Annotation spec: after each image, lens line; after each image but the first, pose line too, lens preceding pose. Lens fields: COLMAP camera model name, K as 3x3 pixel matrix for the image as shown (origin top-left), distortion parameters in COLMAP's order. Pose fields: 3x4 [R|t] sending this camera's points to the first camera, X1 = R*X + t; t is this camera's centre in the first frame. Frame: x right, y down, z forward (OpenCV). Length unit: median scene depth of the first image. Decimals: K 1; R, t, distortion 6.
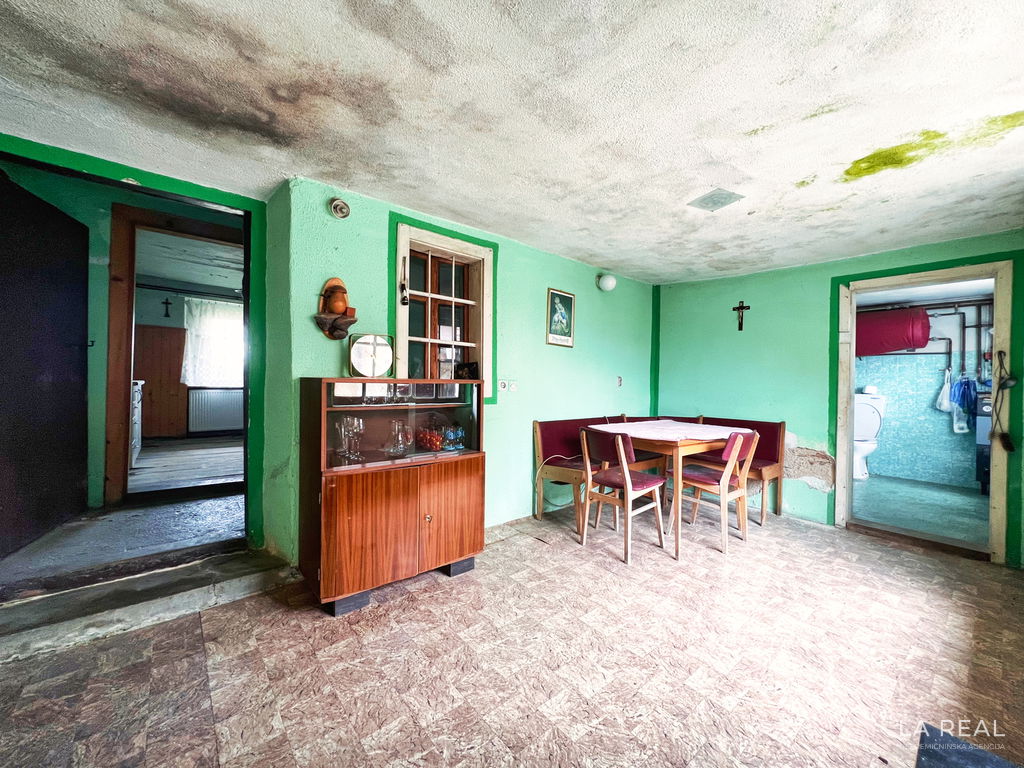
lens RADIAL K [[415.7, 0, 514.9], [0, 415.7, 381.5], [0, 0, 1]] dist [0.000682, -0.000019]
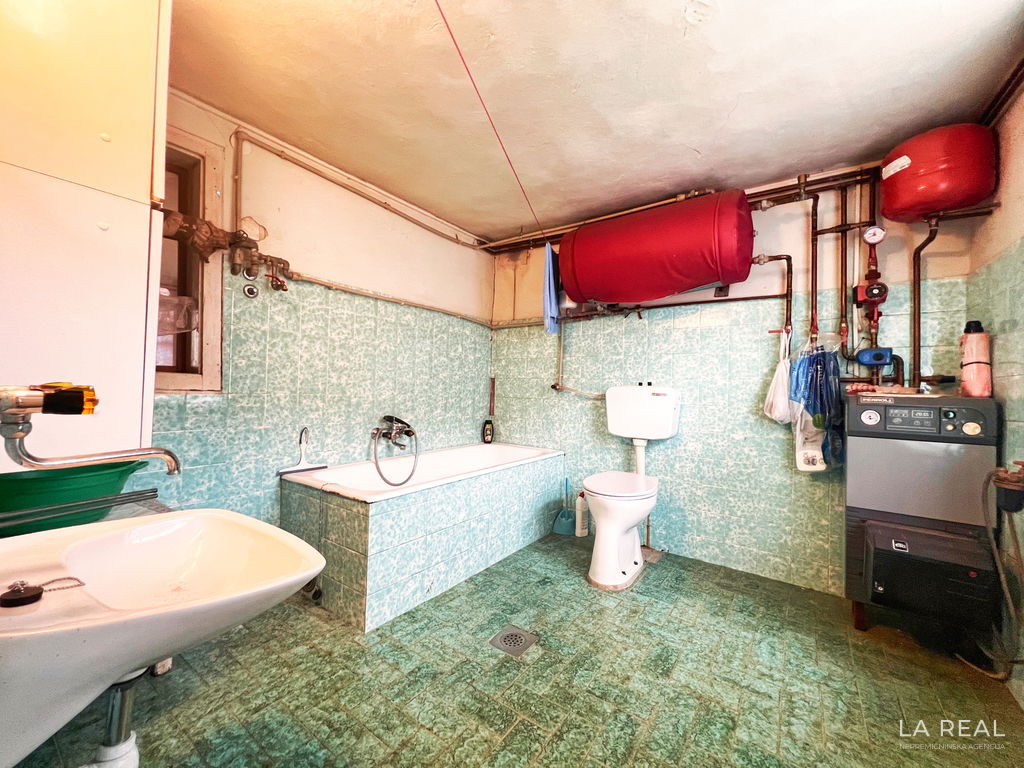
lens RADIAL K [[415.7, 0, 513.0], [0, 415.7, 383.6], [0, 0, 1]] dist [0.000682, -0.000019]
pose [[0.972372, 0.003689, 0.233408, 0.652360], [-0.003601, 0.999993, -0.000803, 0.031546], [-0.233410, -0.000059, 0.972378, 0.634465]]
